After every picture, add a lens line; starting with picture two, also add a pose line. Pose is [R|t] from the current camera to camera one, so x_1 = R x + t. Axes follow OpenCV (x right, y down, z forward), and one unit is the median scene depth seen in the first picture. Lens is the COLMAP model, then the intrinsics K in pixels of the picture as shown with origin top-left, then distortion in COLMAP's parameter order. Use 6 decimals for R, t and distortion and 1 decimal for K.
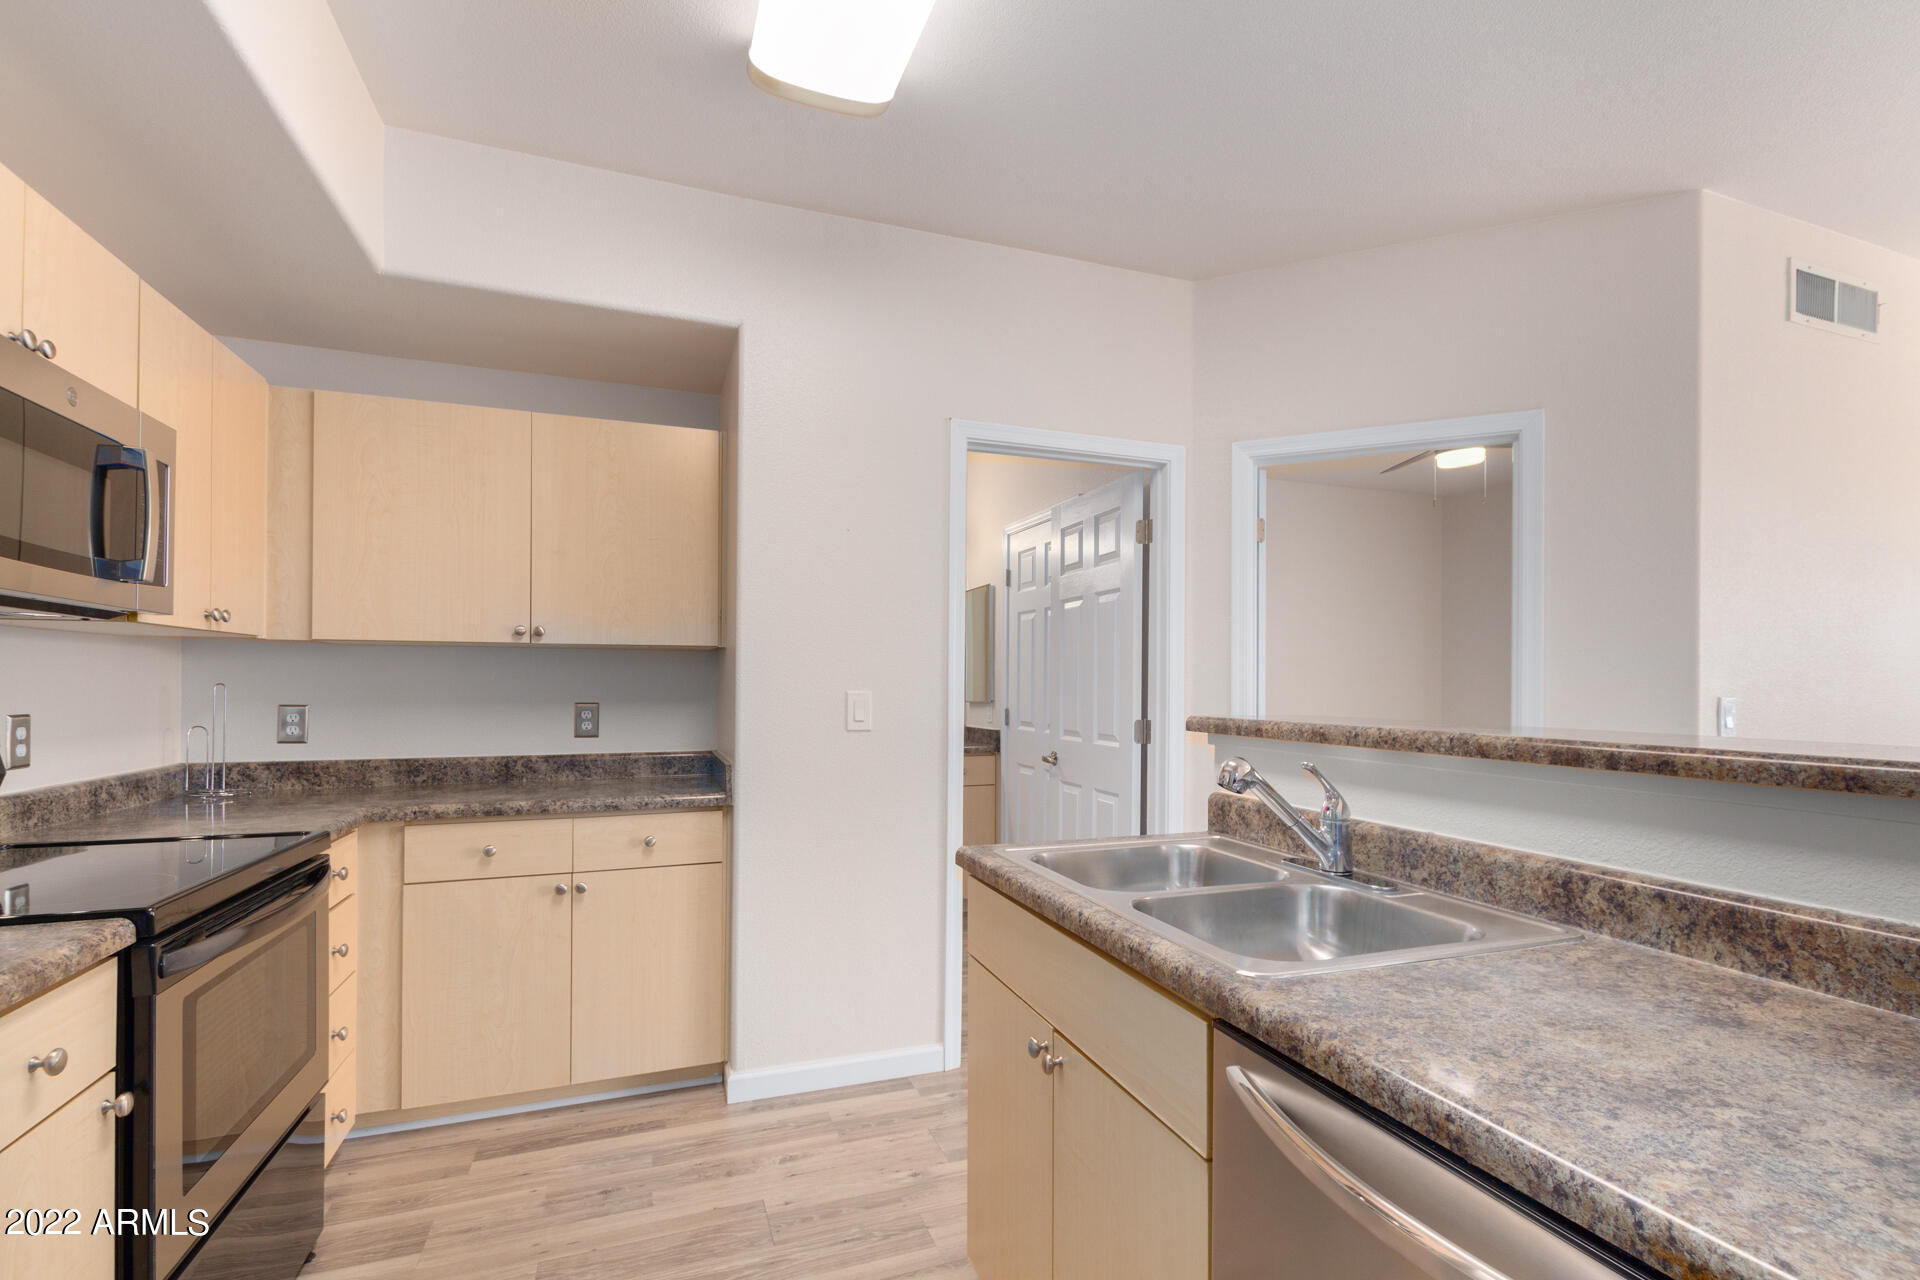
lens RADIAL K [[879.4, 0, 976.9], [0, 879.4, 686.9], [0, 0, 1]] dist [0.002821, -0.000162]
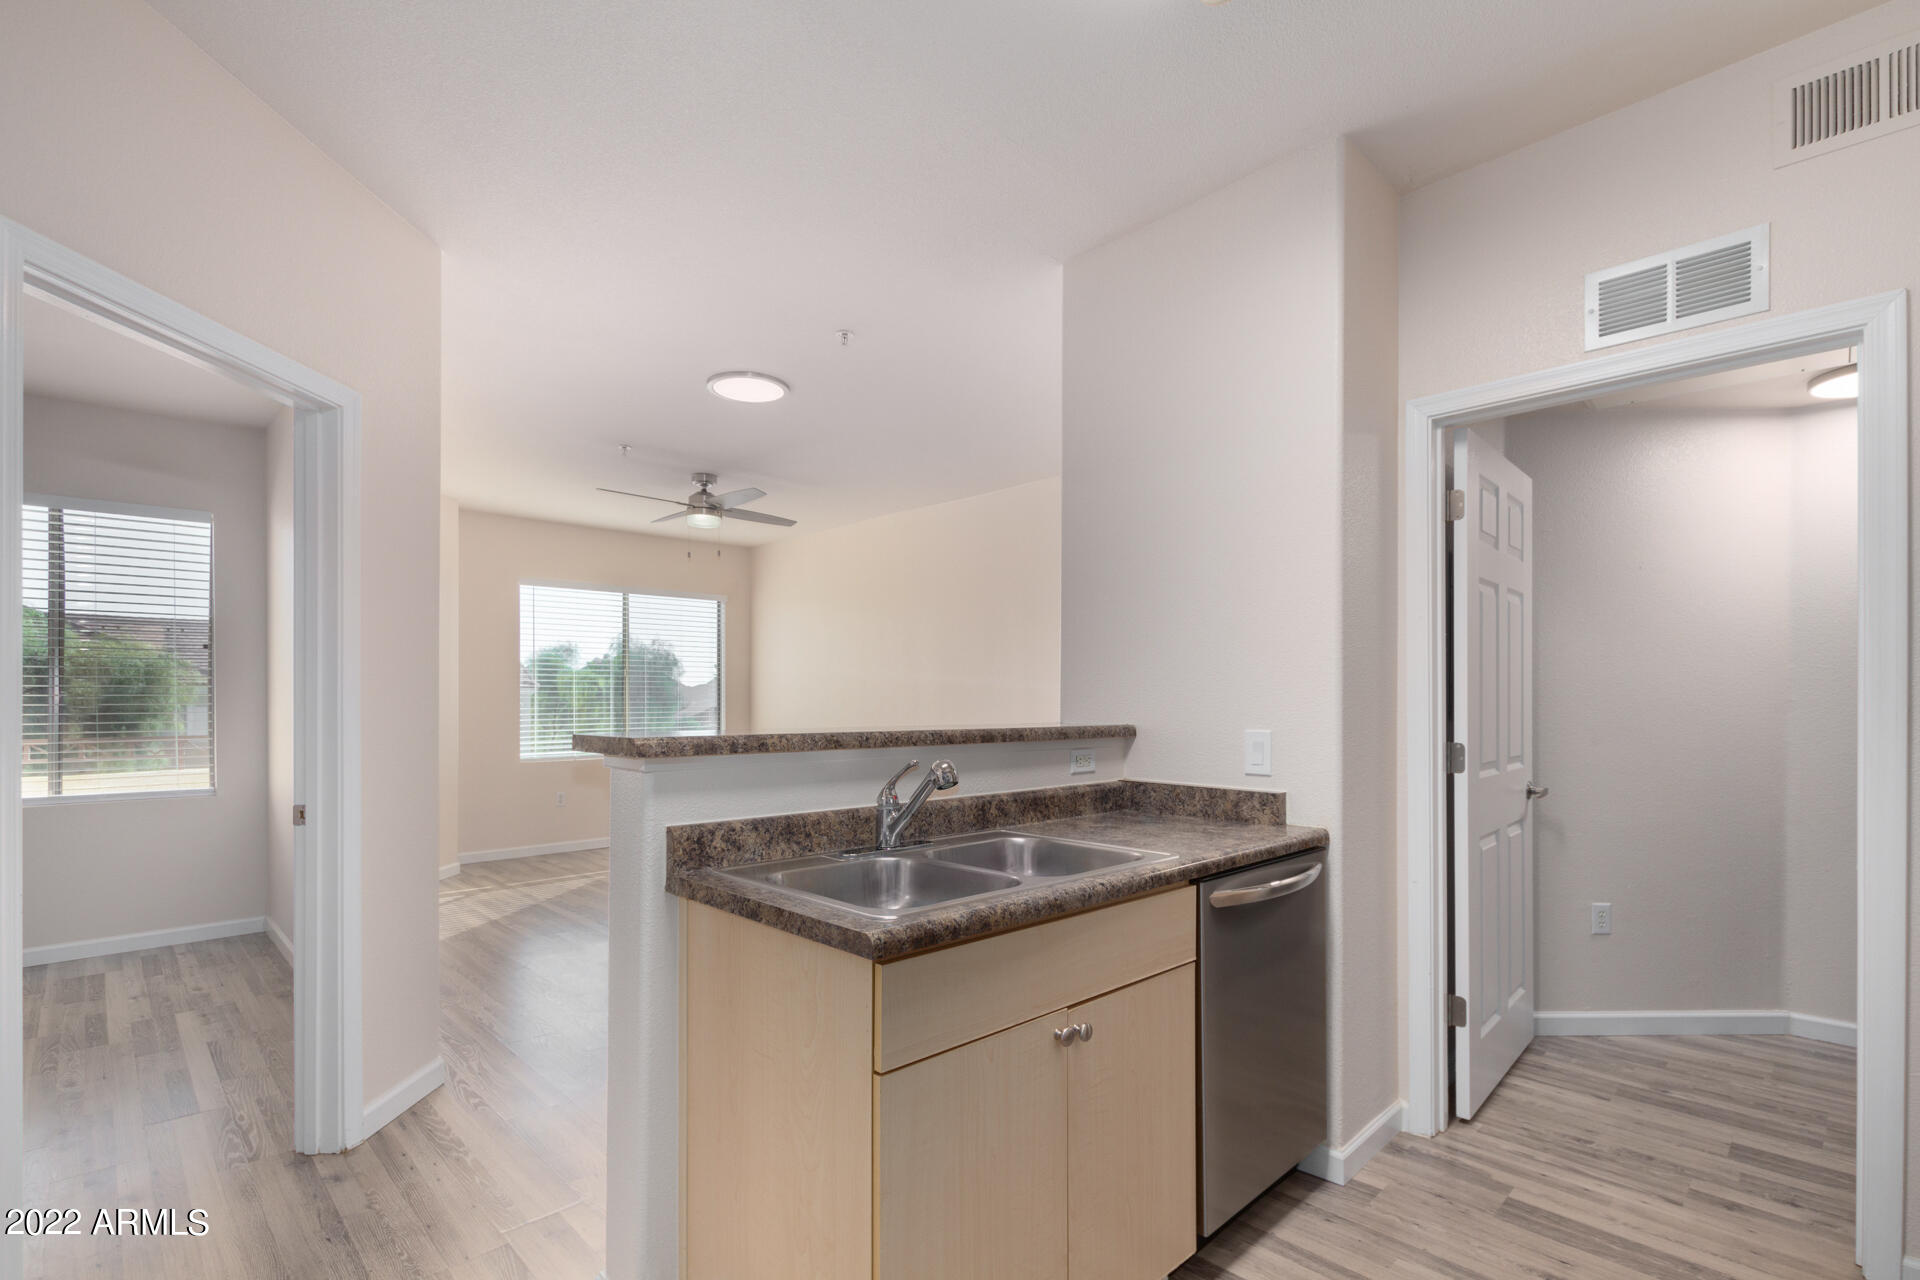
lens RADIAL K [[900.6, 0, 934.9], [0, 900.6, 704.1], [0, 0, 1]] dist [0.020990, 0.000133]
pose [[-0.385240, -0.006604, 0.922793, -0.943372], [0.000441, 0.999973, 0.007340, -0.005292], [-0.922816, 0.003235, -0.385226, 1.671901]]
